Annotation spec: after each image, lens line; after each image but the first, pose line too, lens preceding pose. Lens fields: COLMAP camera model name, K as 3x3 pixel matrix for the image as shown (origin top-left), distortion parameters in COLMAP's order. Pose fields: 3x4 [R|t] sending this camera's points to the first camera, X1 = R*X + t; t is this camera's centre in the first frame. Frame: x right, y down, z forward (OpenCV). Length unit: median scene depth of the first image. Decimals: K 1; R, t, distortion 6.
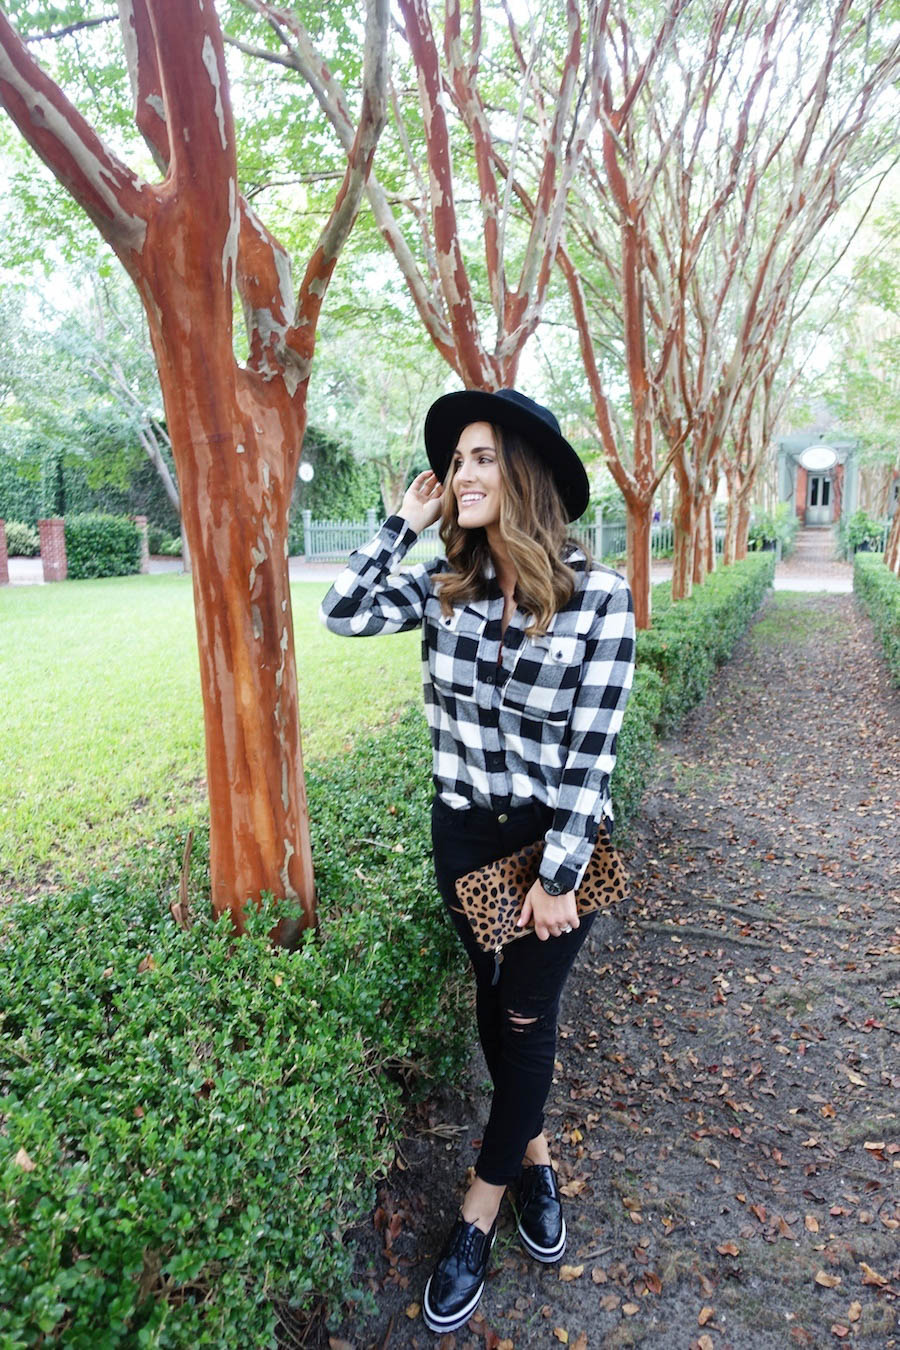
lens RADIAL K [[920.1, 0, 441.1], [0, 920.1, 678.6], [0, 0, 1]] dist [-0.018550, 0.007242]
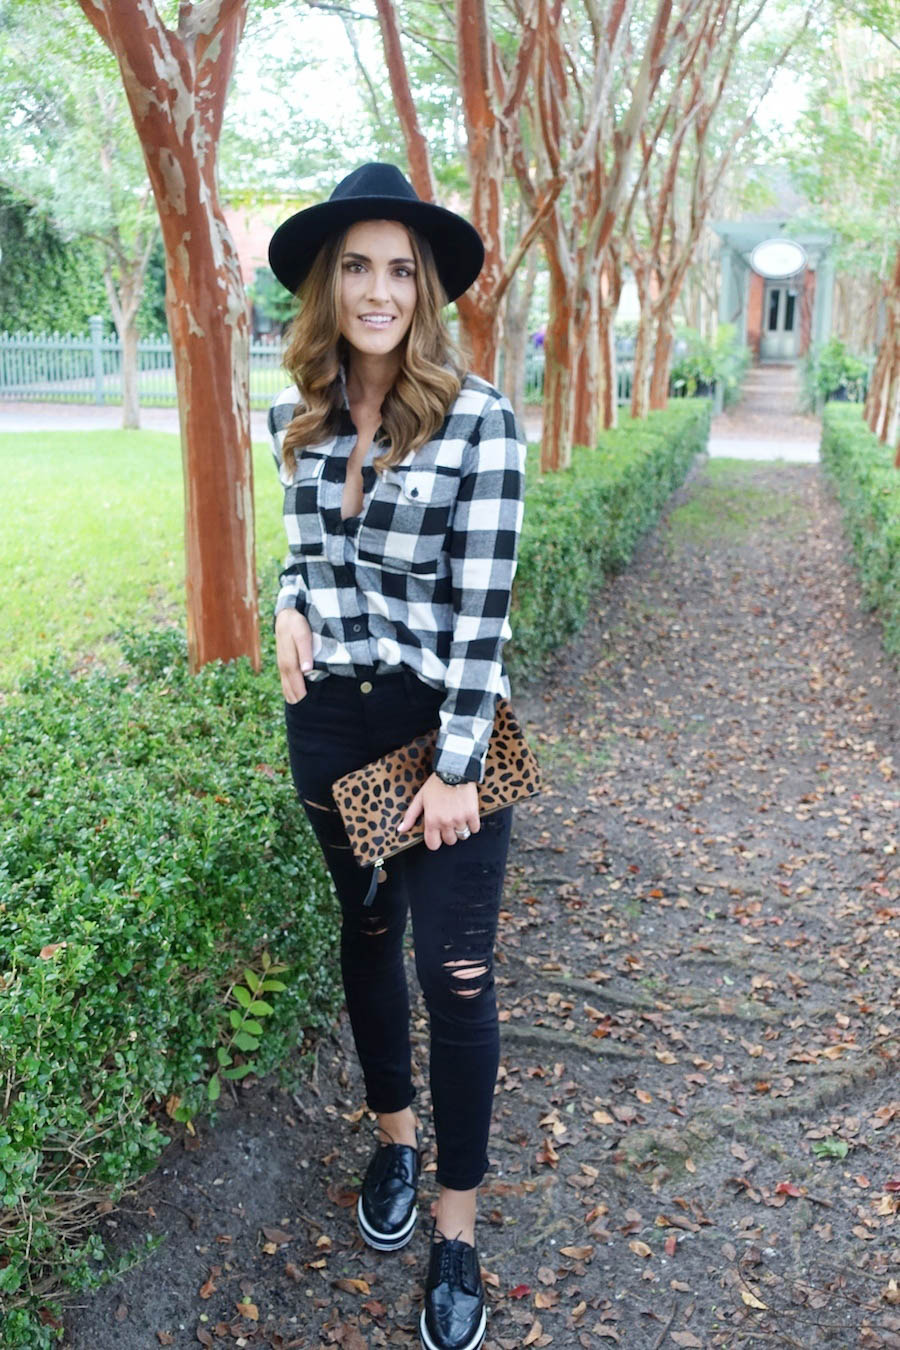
lens RADIAL K [[1385.2, 0, 447.3], [0, 1385.2, 682.3], [0, 0, 1]] dist [-0.007888, 0.000000]
pose [[0.988018, -0.009709, 0.154034, 0.049592], [-0.001239, 0.997488, 0.070820, -0.010526], [-0.154335, -0.070162, 0.985524, 0.069189]]
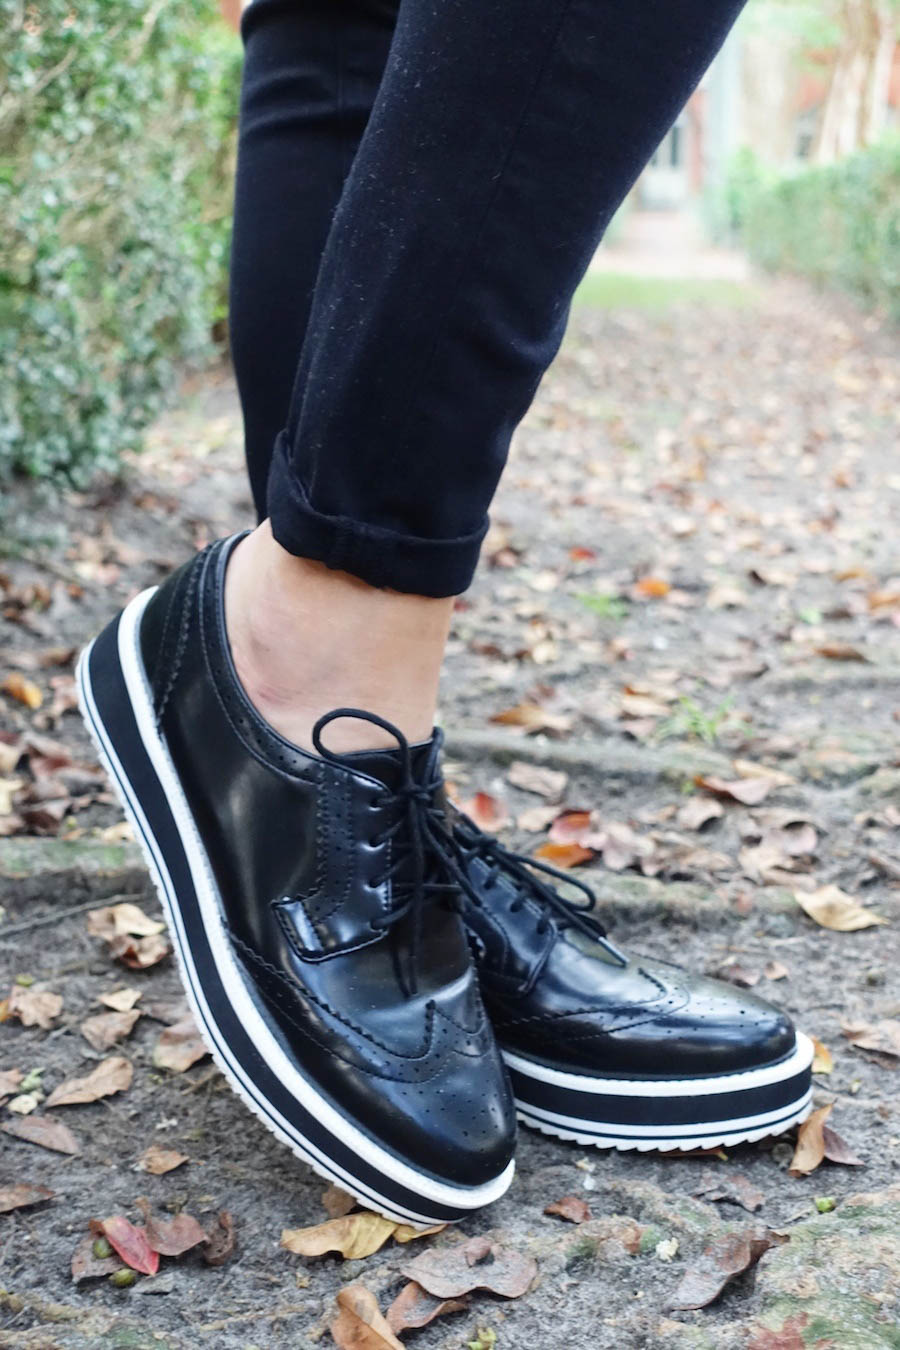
lens RADIAL K [[1711.0, 0, 452.4], [0, 1711.0, 674.9], [0, 0, 1]] dist [-0.032613, 0.000000]
pose [[0.963867, -0.052796, 0.261099, 0.127670], [0.035346, 0.996844, 0.071086, 0.122473], [-0.264028, -0.059289, 0.962691, 0.390777]]
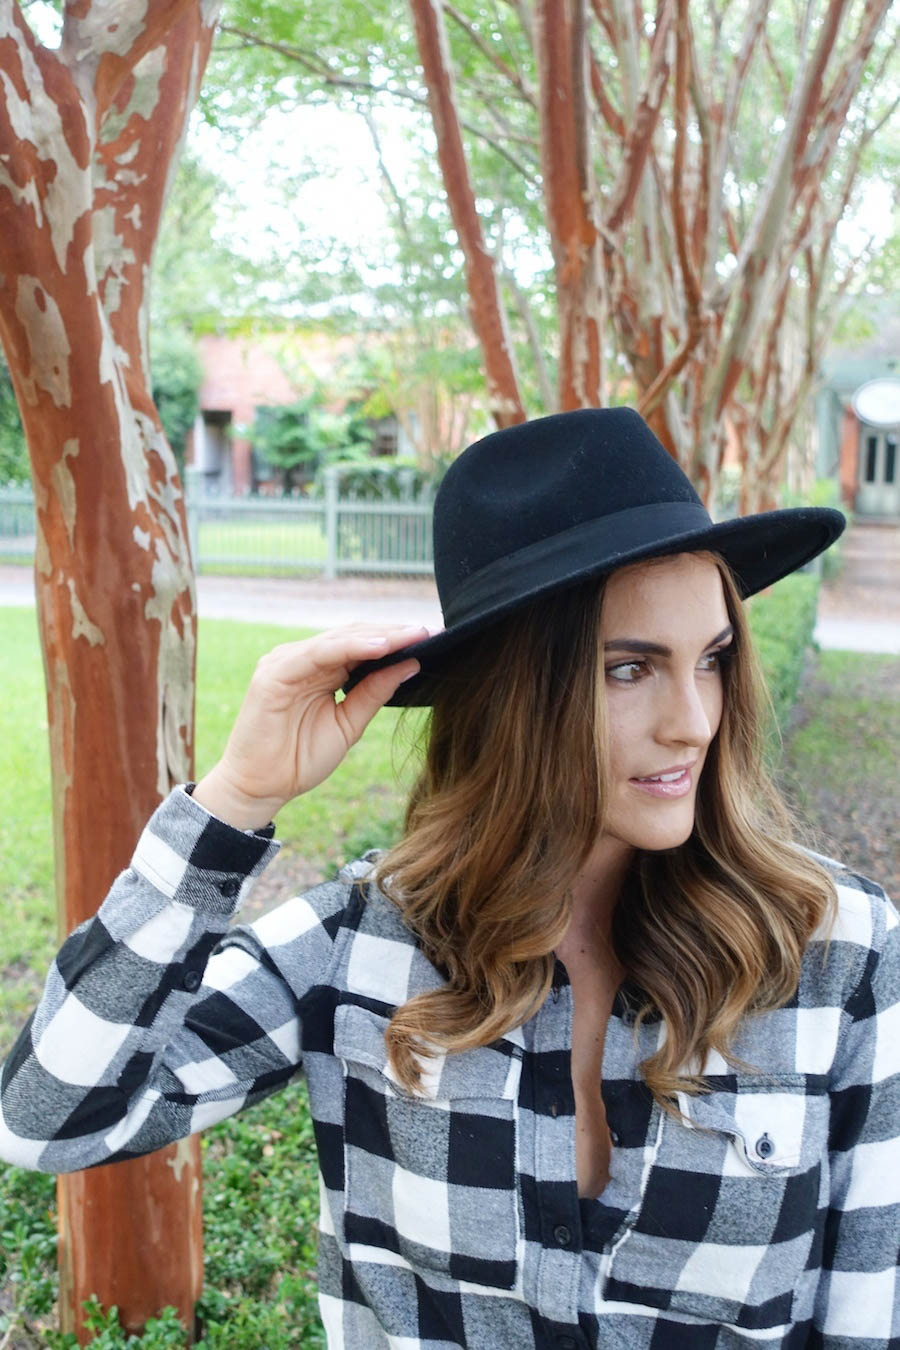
lens RADIAL K [[1611.3, 0, 449.5], [0, 1611.3, 676.2], [0, 0, 1]] dist [-0.010377, 0.000000]
pose [[0.989938, 0.019318, 0.140176, 0.062490], [-0.012356, 0.998654, -0.050371, -0.081710], [-0.140961, 0.048133, 0.988844, 0.296574]]
